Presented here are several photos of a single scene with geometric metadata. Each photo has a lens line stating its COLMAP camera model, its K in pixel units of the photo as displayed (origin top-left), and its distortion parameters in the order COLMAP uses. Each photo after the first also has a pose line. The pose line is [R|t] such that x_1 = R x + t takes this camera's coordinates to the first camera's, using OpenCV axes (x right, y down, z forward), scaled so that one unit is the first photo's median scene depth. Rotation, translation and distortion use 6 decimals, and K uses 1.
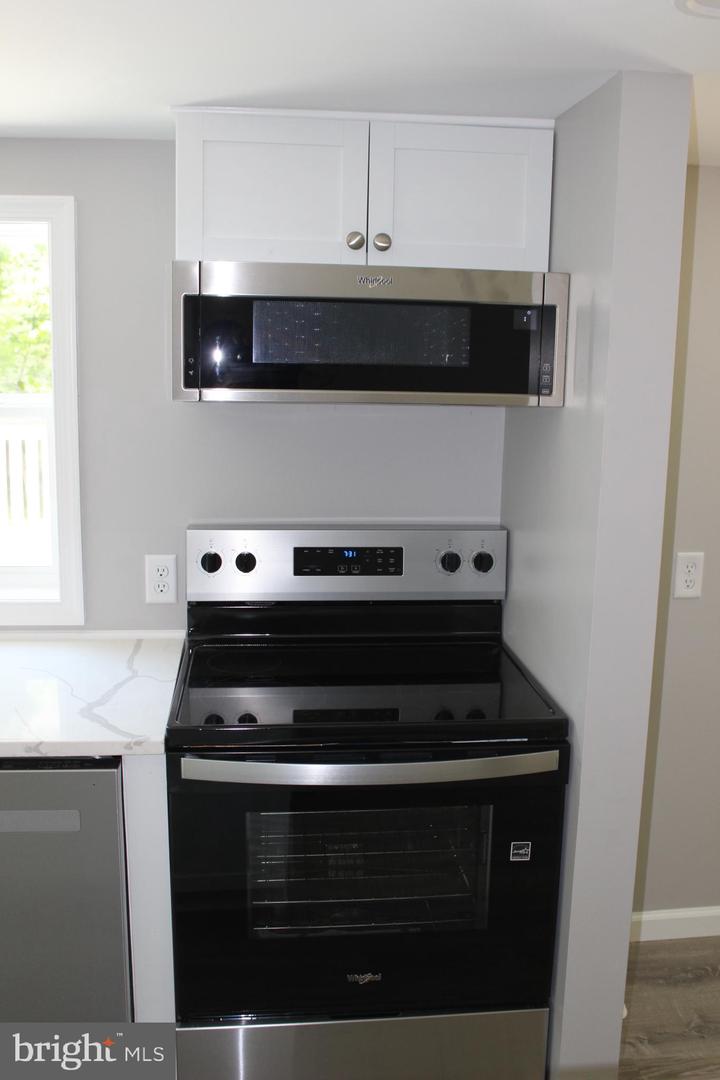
lens RADIAL K [[986.3, 0, 360.1], [0, 986.3, 539.7], [0, 0, 1]] dist [-0.120035, 0.087220]
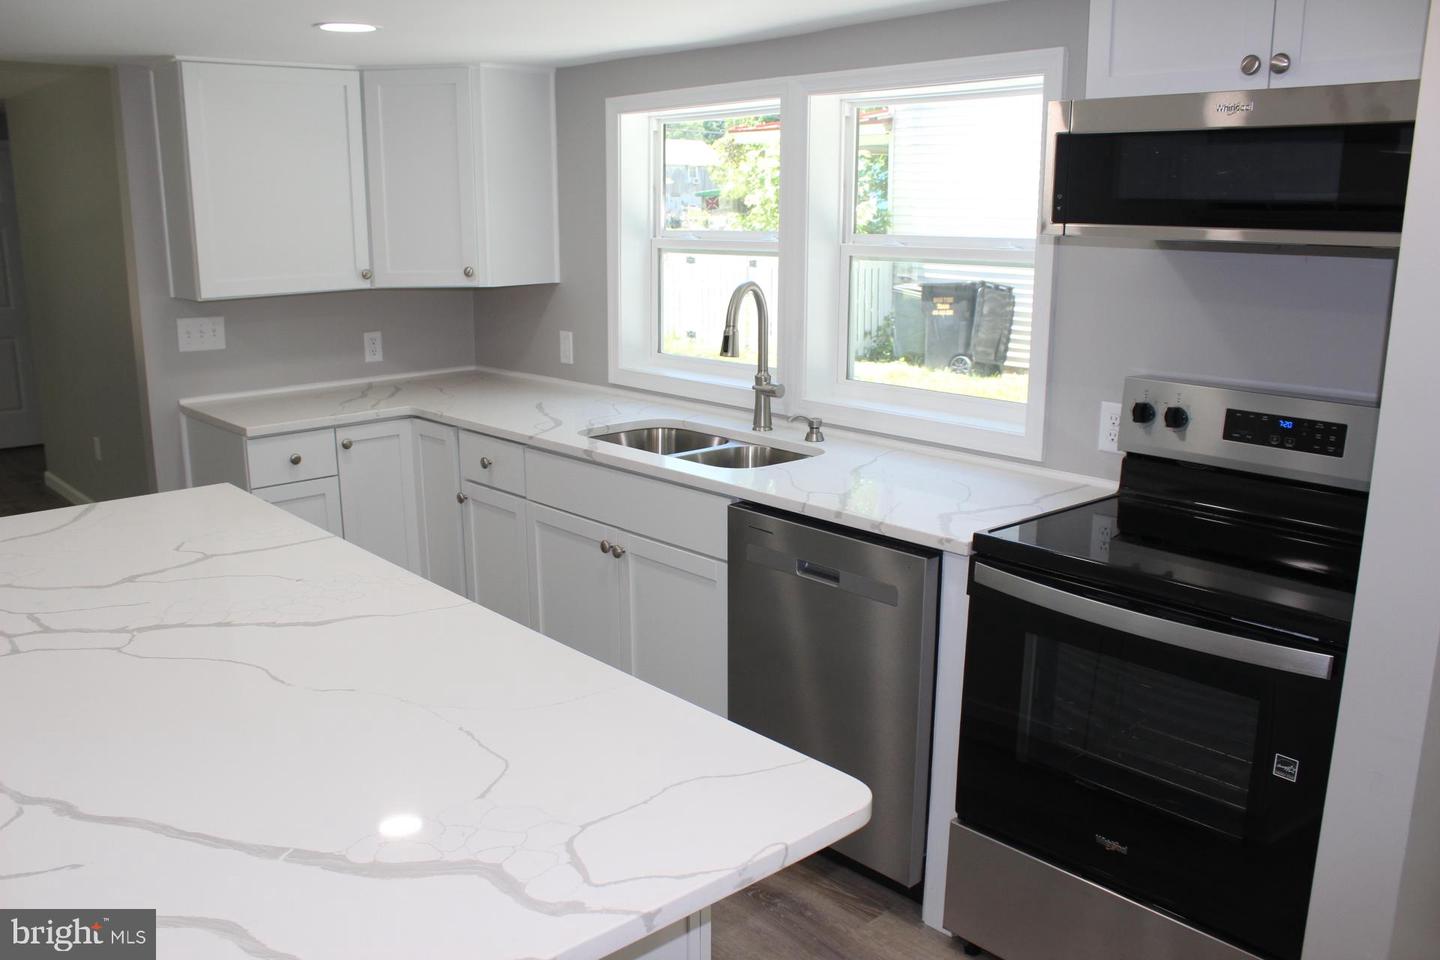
lens RADIAL K [[1200.1, 0, 713.3], [0, 1200.1, 486.3], [0, 0, 1]] dist [-0.152423, 0.112780]
pose [[0.573252, 0.160807, -0.803445, 0.539623], [-0.144795, 0.985002, 0.093835, 0.045770], [0.806484, 0.062544, 0.587938, -0.012628]]
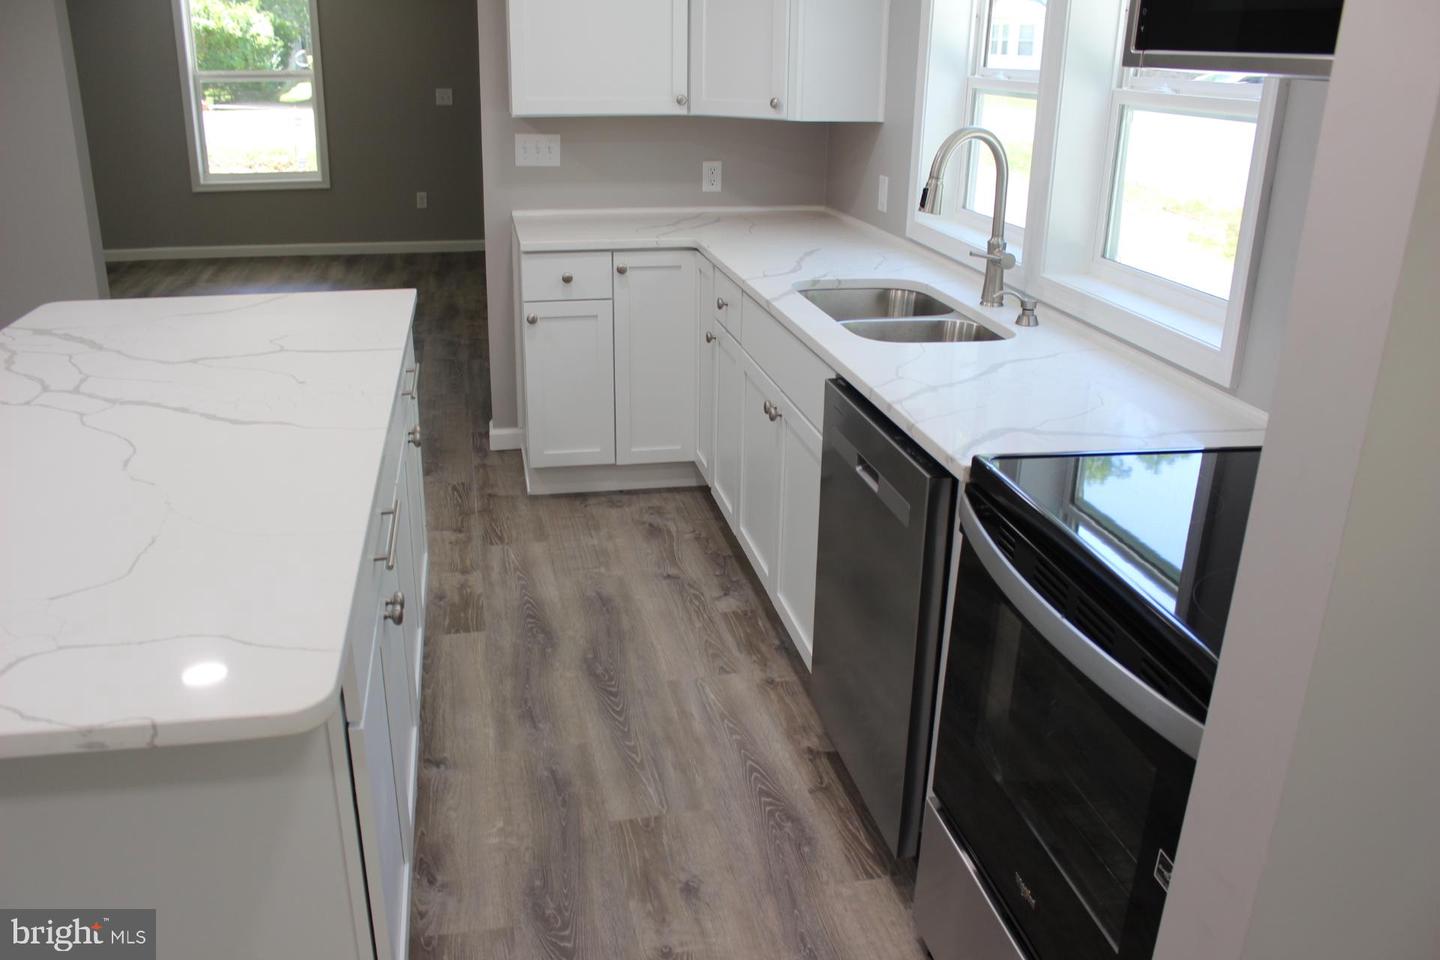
lens RADIAL K [[1200.1, 0, 715.1], [0, 1200.1, 490.4], [0, 0, 1]] dist [-0.152423, 0.112780]
pose [[0.077677, 0.328717, -0.941229, 0.594861], [-0.210222, 0.928255, 0.306838, -0.037581], [0.974563, 0.174033, 0.141207, 0.497972]]
